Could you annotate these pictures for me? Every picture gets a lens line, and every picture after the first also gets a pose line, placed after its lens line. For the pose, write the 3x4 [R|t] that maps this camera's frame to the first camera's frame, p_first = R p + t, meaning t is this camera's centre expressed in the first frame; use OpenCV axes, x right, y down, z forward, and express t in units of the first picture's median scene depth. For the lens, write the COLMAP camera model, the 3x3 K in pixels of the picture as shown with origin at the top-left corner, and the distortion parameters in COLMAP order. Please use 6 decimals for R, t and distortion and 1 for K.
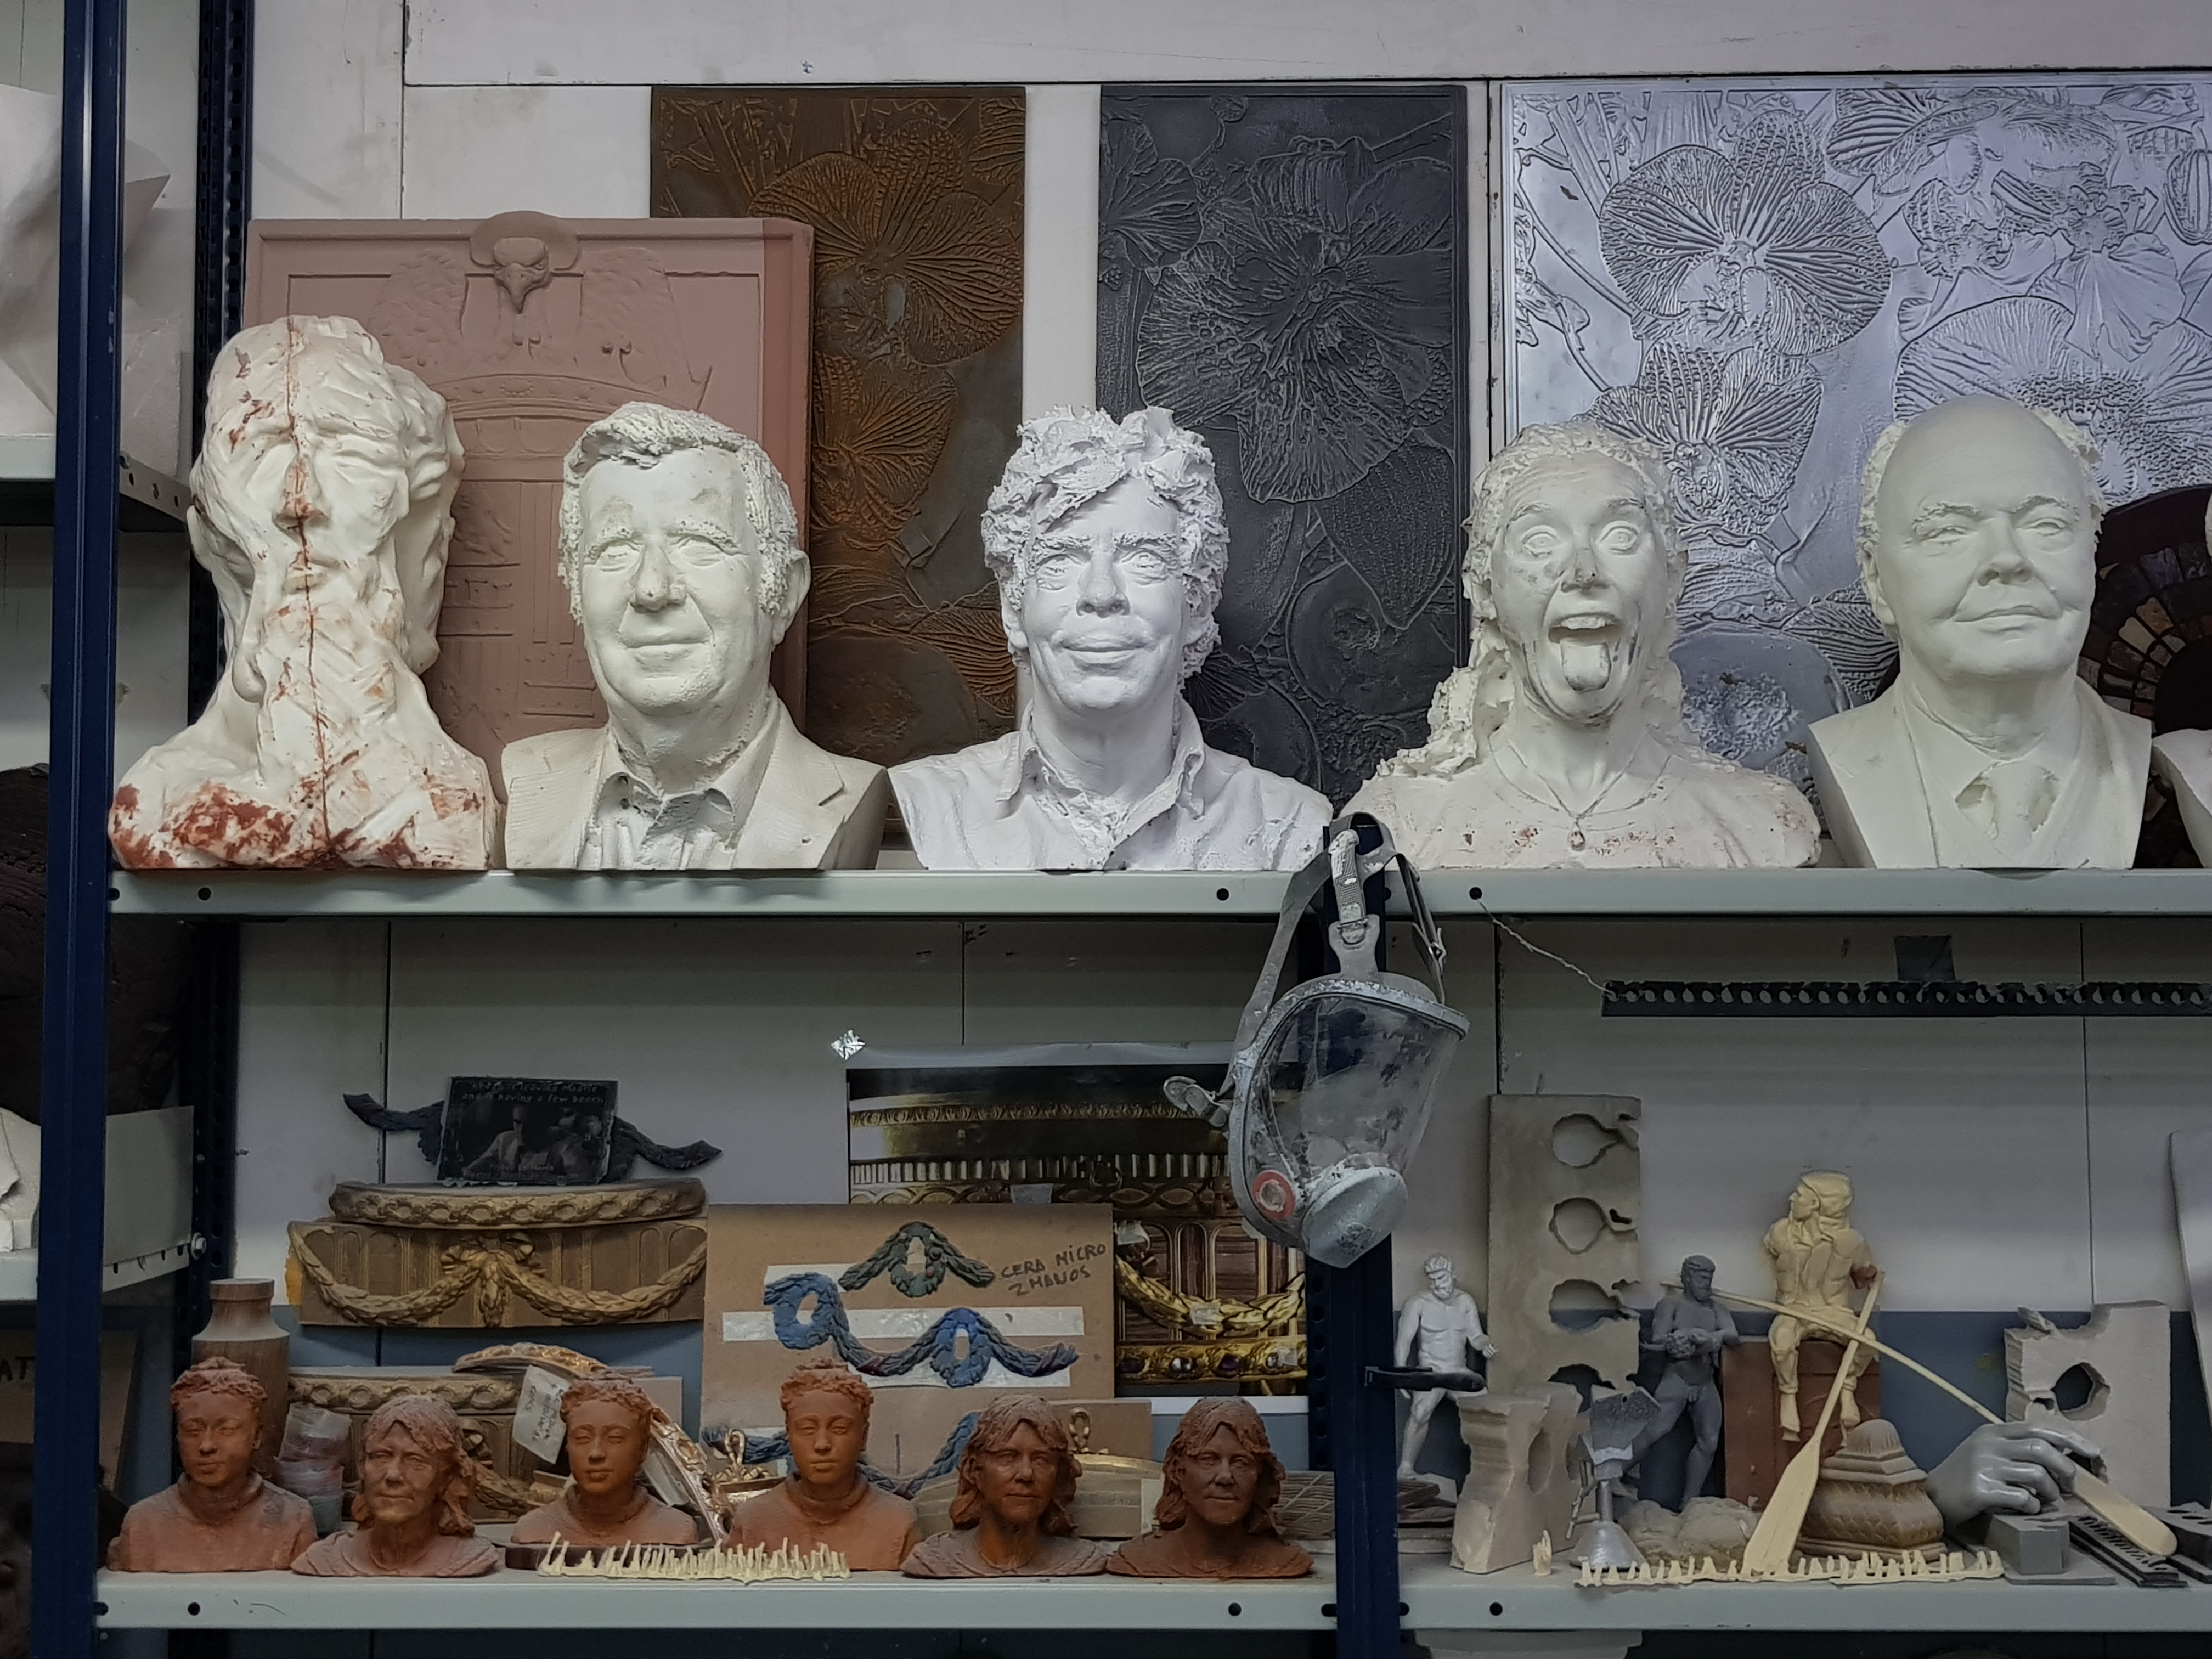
lens RADIAL K [[3231.3, 0, 1107.9], [0, 3231.3, 827.0], [0, 0, 1]] dist [0.089834, 0.000000]
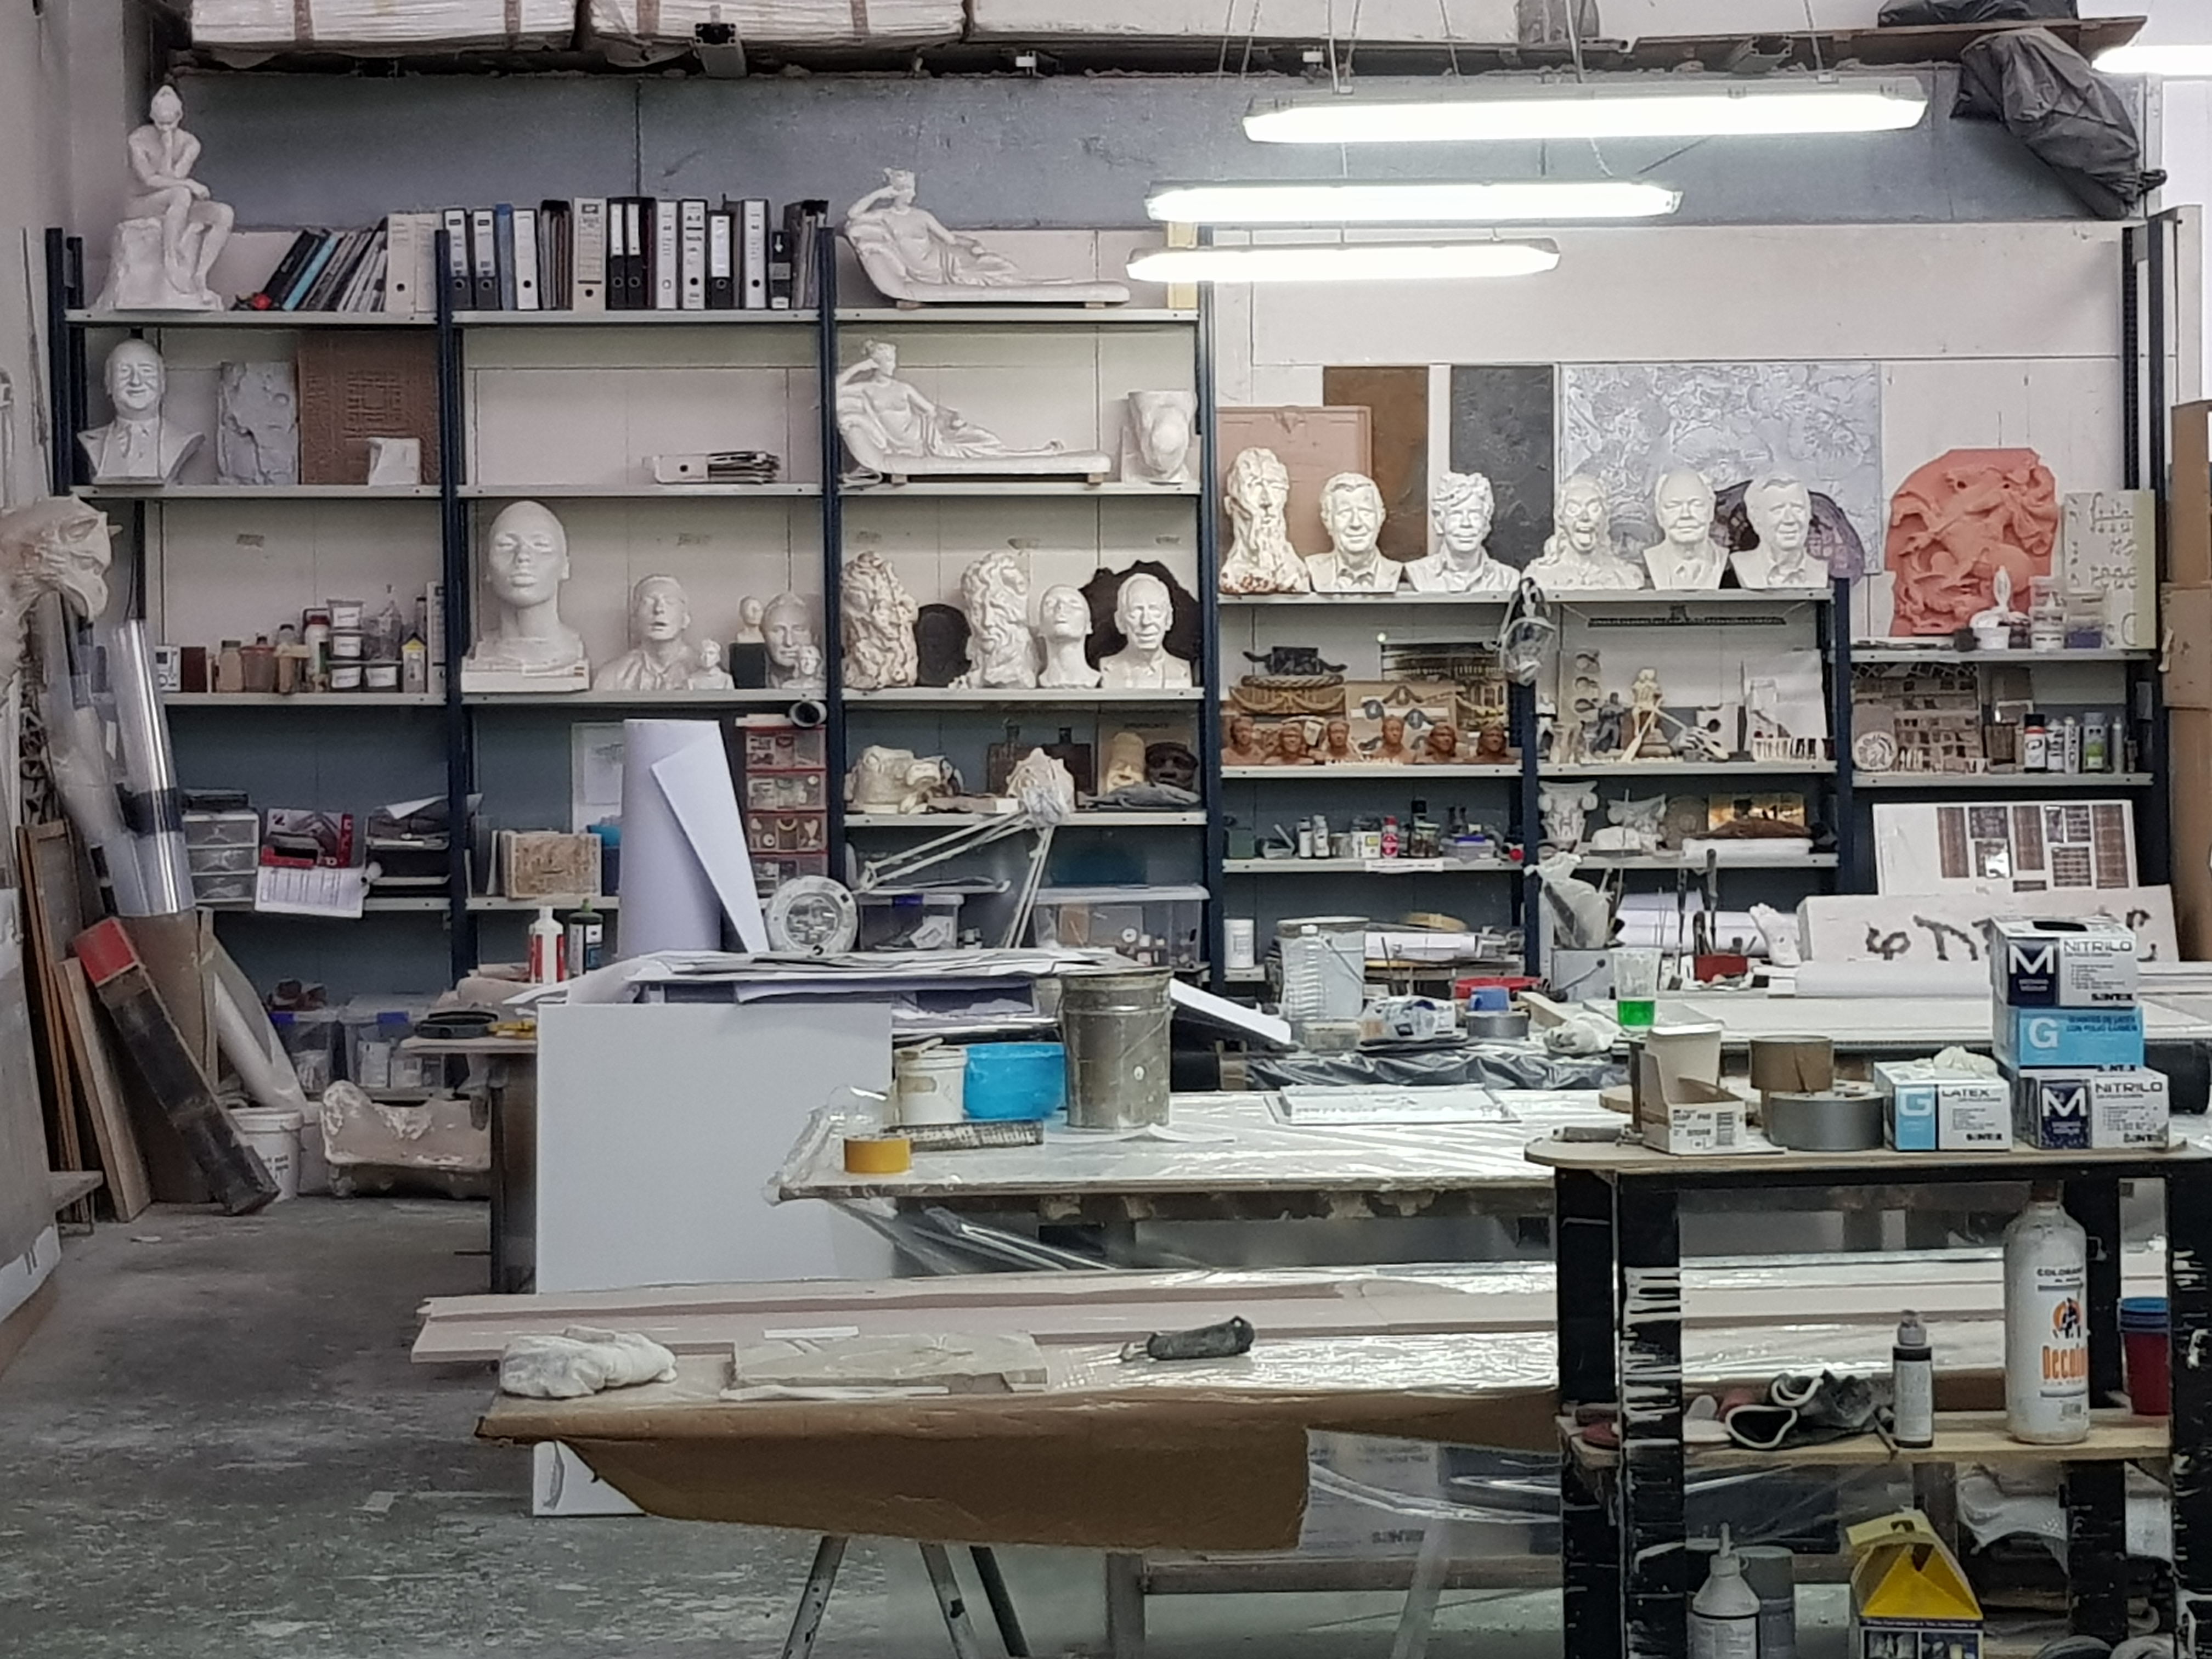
lens RADIAL K [[4178.8, 0, 1105.5], [0, 4178.8, 828.4], [0, 0, 1]] dist [0.067832, 0.000000]
pose [[0.999768, -0.006776, 0.020463, -0.529838], [0.004767, 0.995302, 0.096703, -0.188761], [-0.021022, -0.096583, 0.995103, -3.994003]]
